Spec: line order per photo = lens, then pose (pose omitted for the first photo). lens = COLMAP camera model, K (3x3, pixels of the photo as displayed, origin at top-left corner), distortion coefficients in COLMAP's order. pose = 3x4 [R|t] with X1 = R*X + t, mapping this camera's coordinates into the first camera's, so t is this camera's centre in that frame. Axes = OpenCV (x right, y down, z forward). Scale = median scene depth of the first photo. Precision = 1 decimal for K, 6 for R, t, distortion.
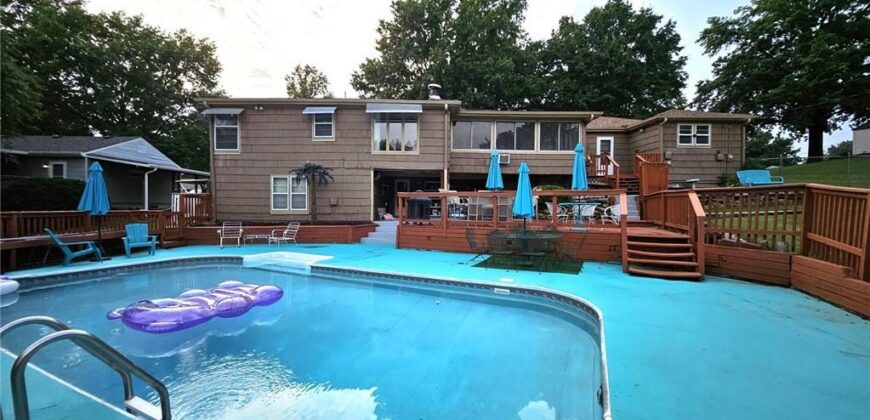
lens RADIAL K [[342.5, 0, 435.0], [0, 342.5, 210.0], [0, 0, 1]] dist [0.010266, -0.000104]
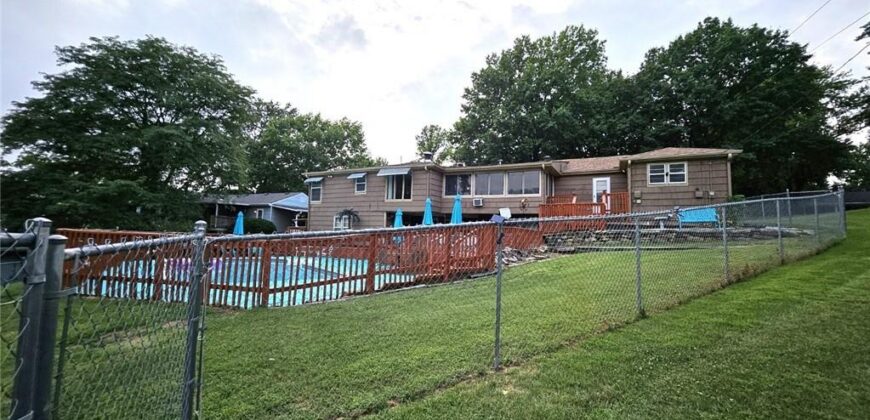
lens RADIAL K [[342.5, 0, 435.0], [0, 342.5, 210.0], [0, 0, 1]] dist [0.010266, -0.000104]
pose [[0.891141, -0.014372, -0.453499, 0.600148], [-0.033038, 0.994790, -0.096448, 0.009731], [0.452522, 0.100932, 0.886023, -0.201814]]
